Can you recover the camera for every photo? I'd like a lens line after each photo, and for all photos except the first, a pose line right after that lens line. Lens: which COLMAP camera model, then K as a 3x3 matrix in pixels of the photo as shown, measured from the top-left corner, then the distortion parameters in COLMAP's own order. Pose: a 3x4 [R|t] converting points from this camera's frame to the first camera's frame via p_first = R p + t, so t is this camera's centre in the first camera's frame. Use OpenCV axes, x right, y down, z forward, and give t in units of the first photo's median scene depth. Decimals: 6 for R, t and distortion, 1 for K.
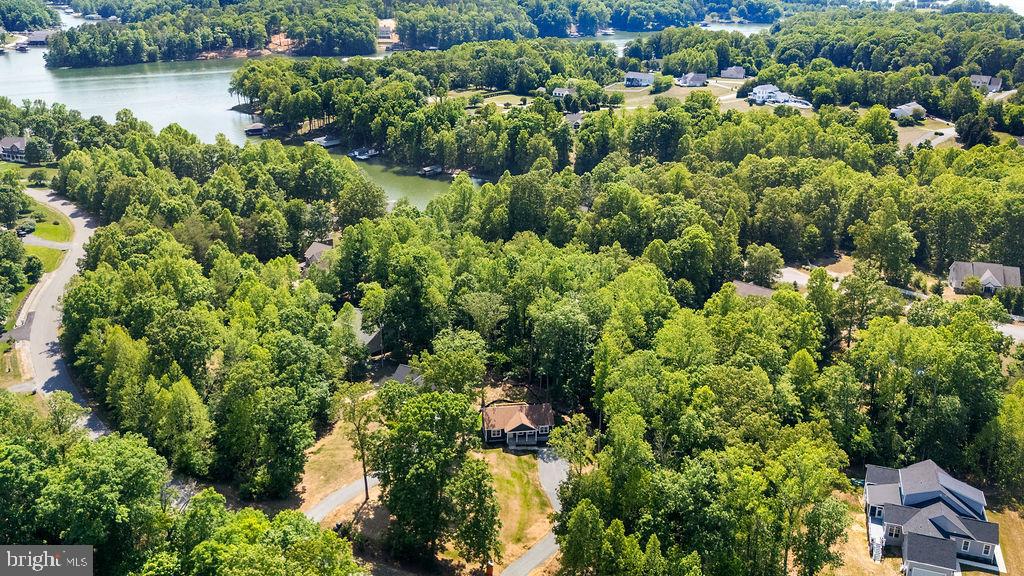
lens RADIAL K [[876.6, 0, 512.4], [0, 876.6, 241.2], [0, 0, 1]] dist [0.083977, -0.118142]
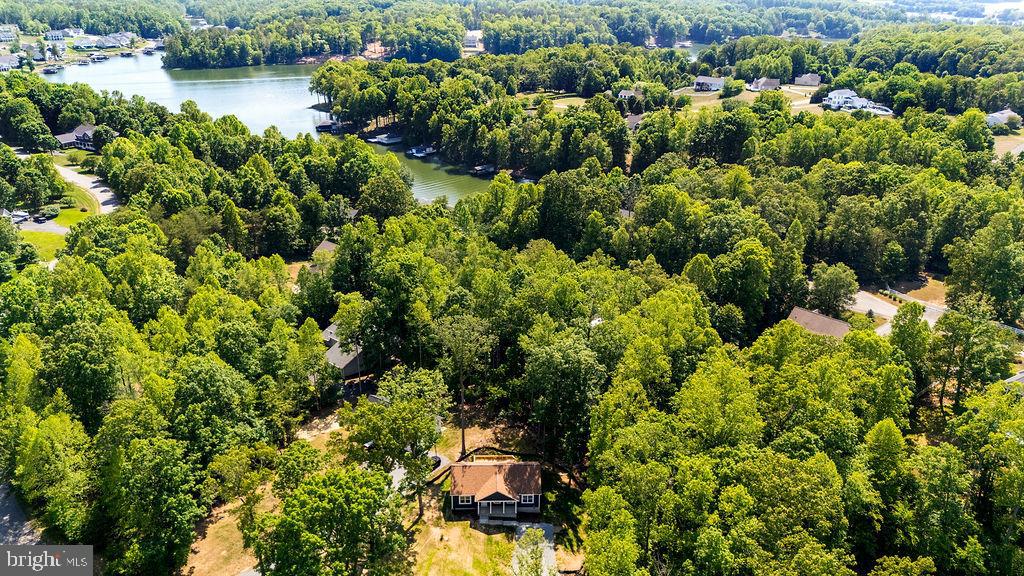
lens RADIAL K [[760.2, 0, 512.0], [0, 760.2, 288.0], [0, 0, 1]] dist [0.063197, -0.066794]
pose [[0.993161, 0.044142, -0.108089, 0.039465], [-0.037085, 0.997100, 0.066455, -0.006583], [0.110709, -0.061992, 0.991918, 0.157661]]
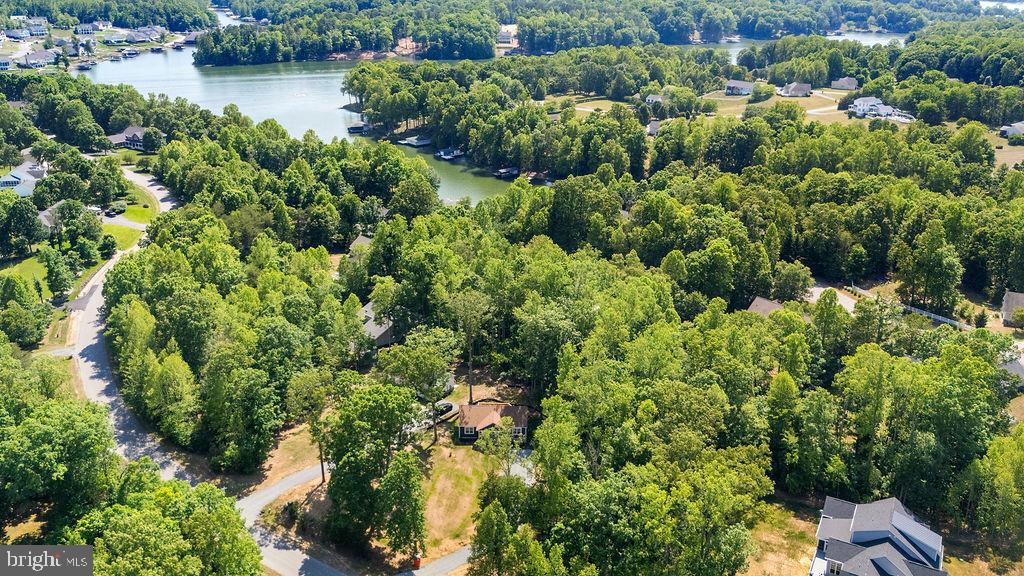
lens RADIAL K [[859.6, 0, 512.0], [0, 859.6, 251.6], [0, 0, 1]] dist [0.081810, -0.110228]
pose [[0.986019, 0.054621, -0.157429, 0.079949], [-0.053142, 0.998494, 0.013589, -0.002316], [0.157935, -0.005033, 0.987437, 0.009714]]
